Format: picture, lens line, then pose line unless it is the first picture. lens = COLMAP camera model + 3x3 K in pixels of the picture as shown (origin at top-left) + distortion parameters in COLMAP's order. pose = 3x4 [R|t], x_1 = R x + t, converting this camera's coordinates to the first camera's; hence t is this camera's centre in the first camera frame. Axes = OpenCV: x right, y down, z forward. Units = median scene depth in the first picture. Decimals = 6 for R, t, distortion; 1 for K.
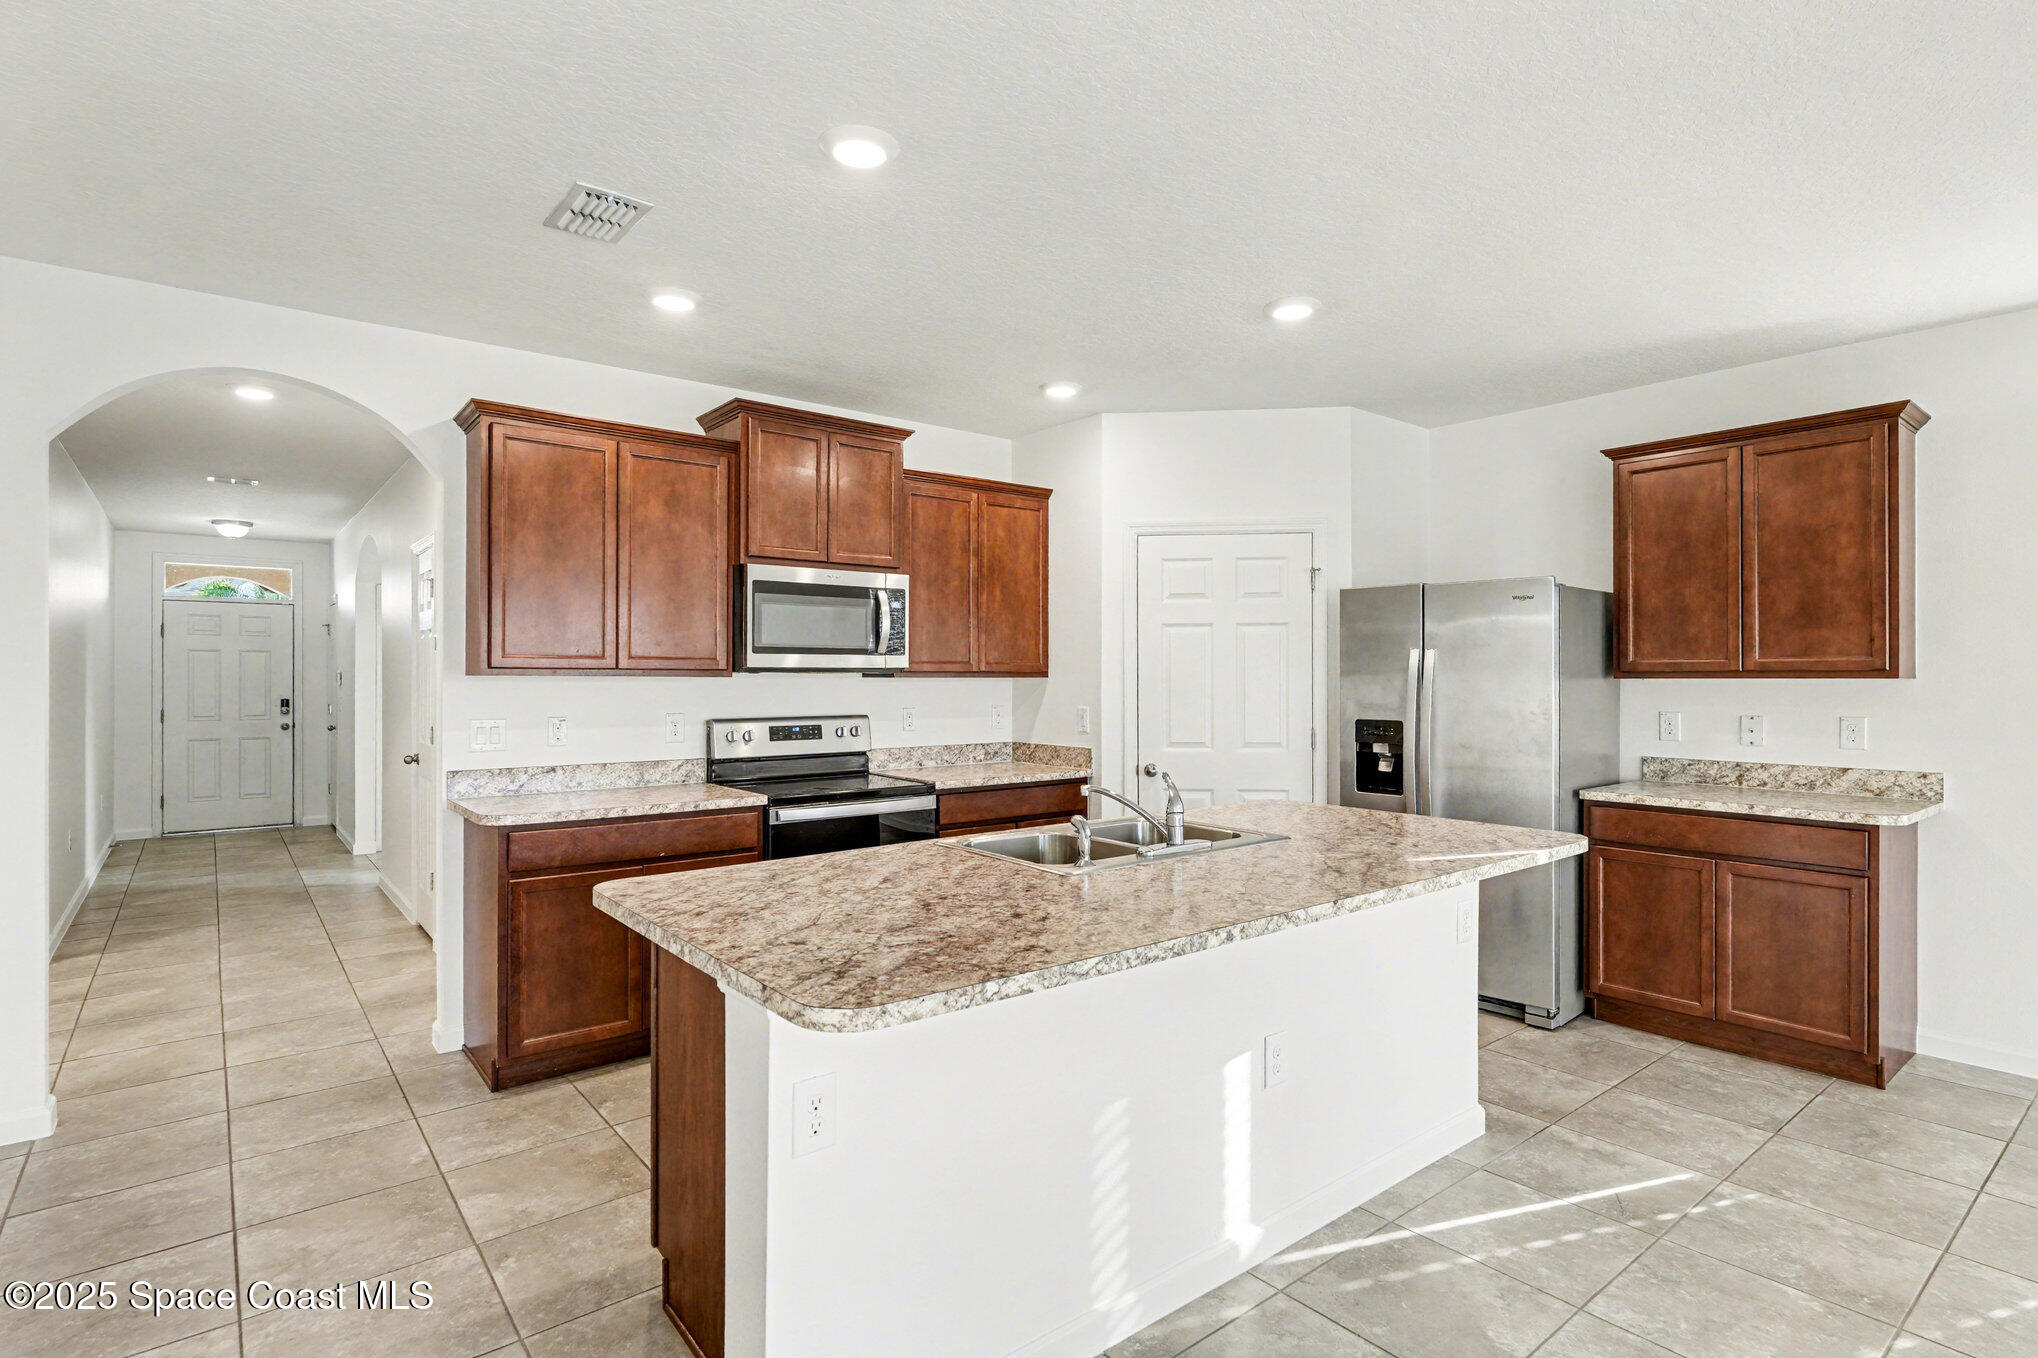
lens RADIAL K [[1006.6, 0, 1023.4], [0, 1006.6, 670.6], [0, 0, 1]] dist [0.001282, 0.000030]
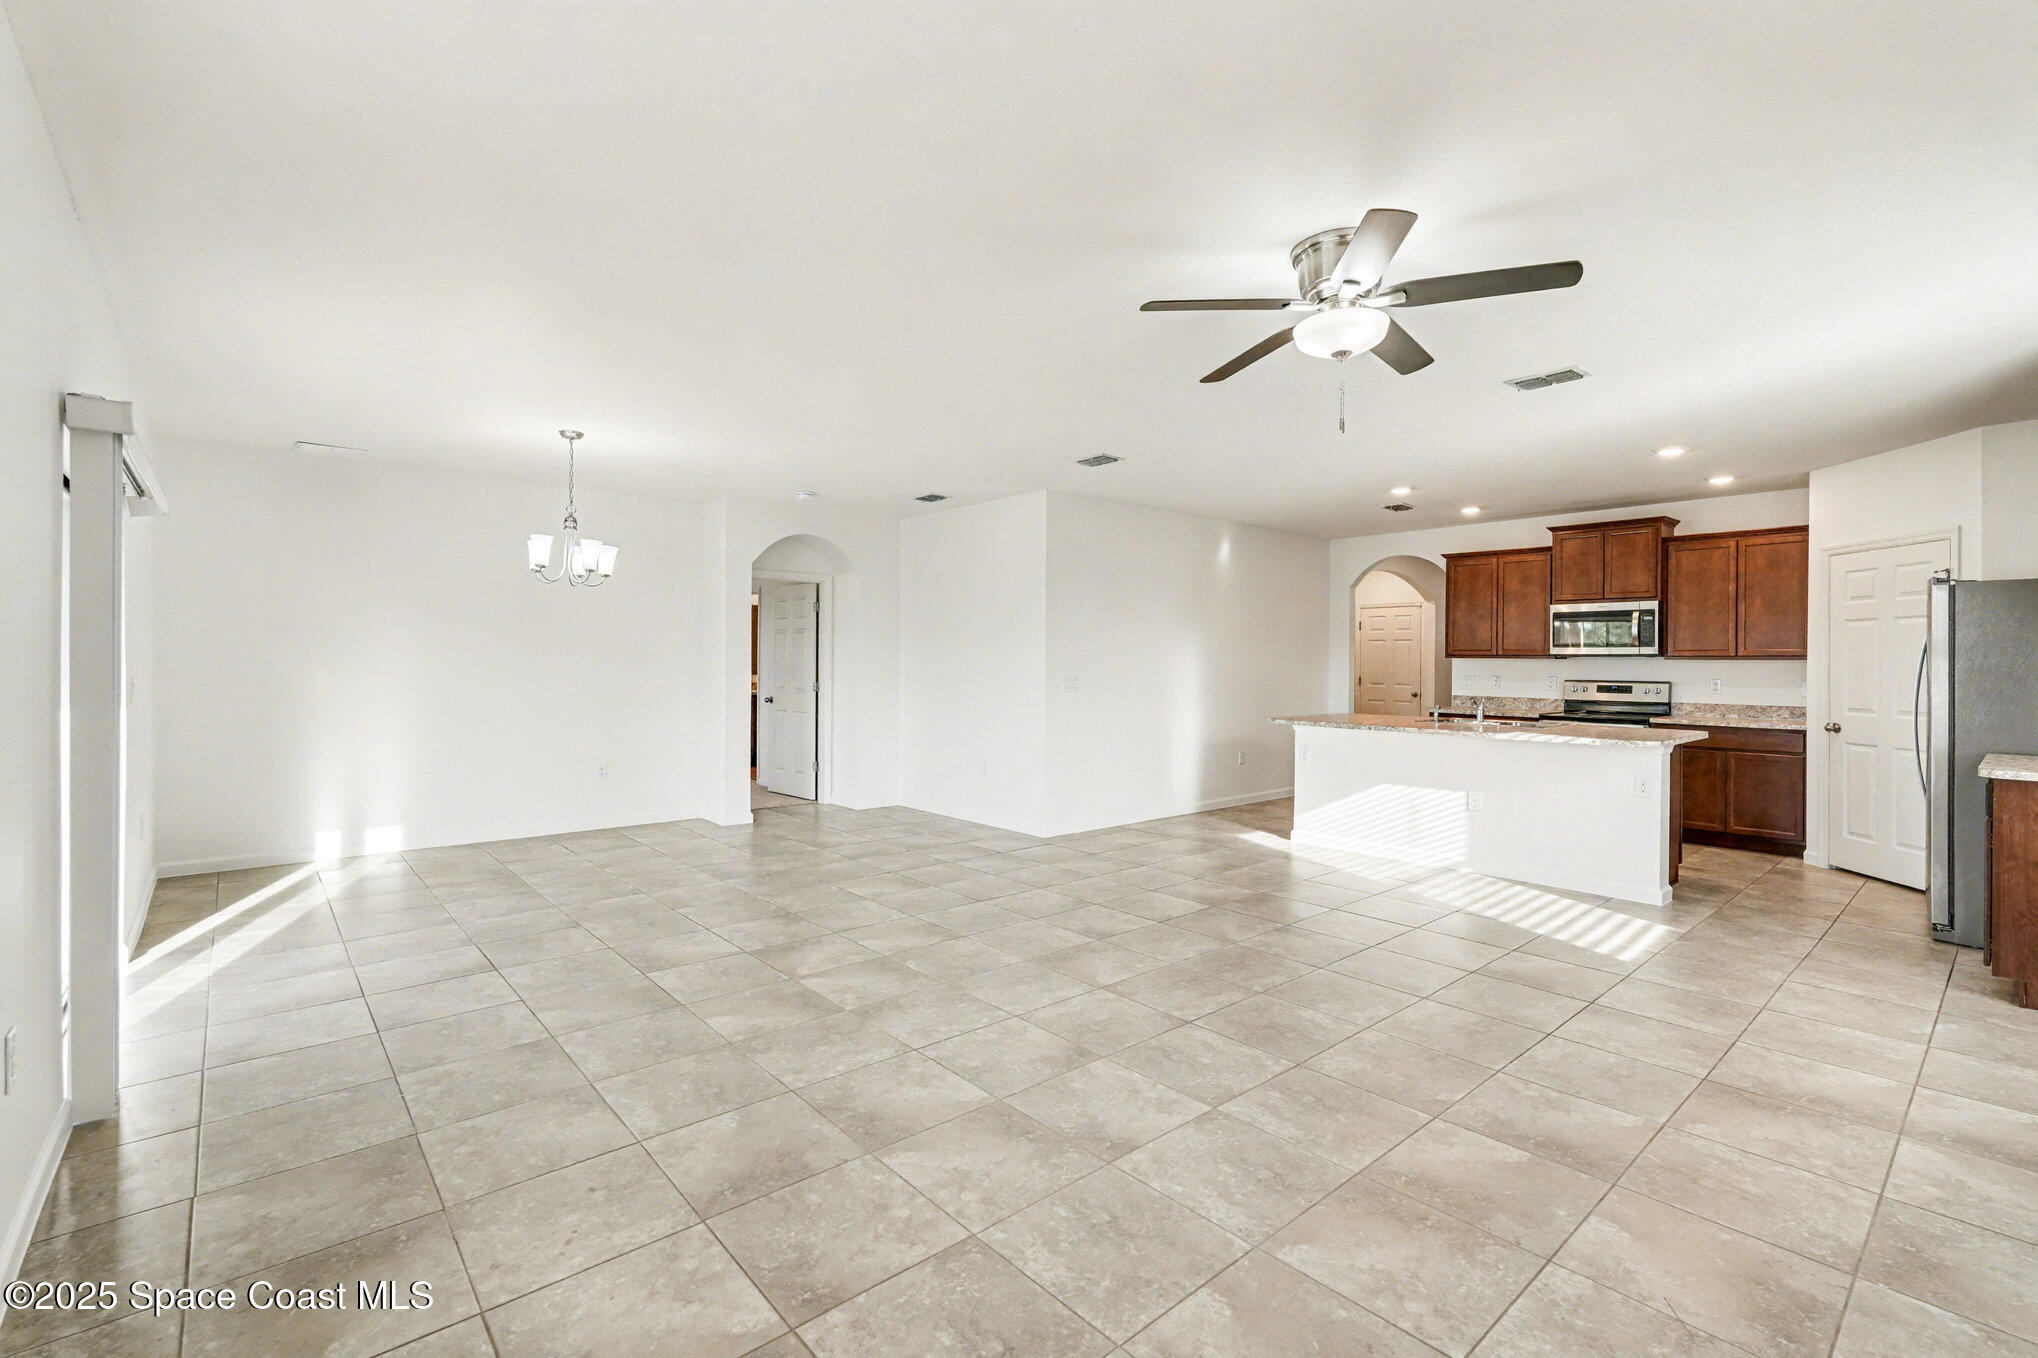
lens RADIAL K [[897.3, 0, 1025.1], [0, 897.3, 669.5], [0, 0, 1]] dist [0.001787, 0.000216]
pose [[0.036825, 0.007812, -0.999291, 1.402483], [-0.002816, 0.999966, 0.007713, 0.015372], [0.999318, 0.002530, 0.036846, -0.151497]]
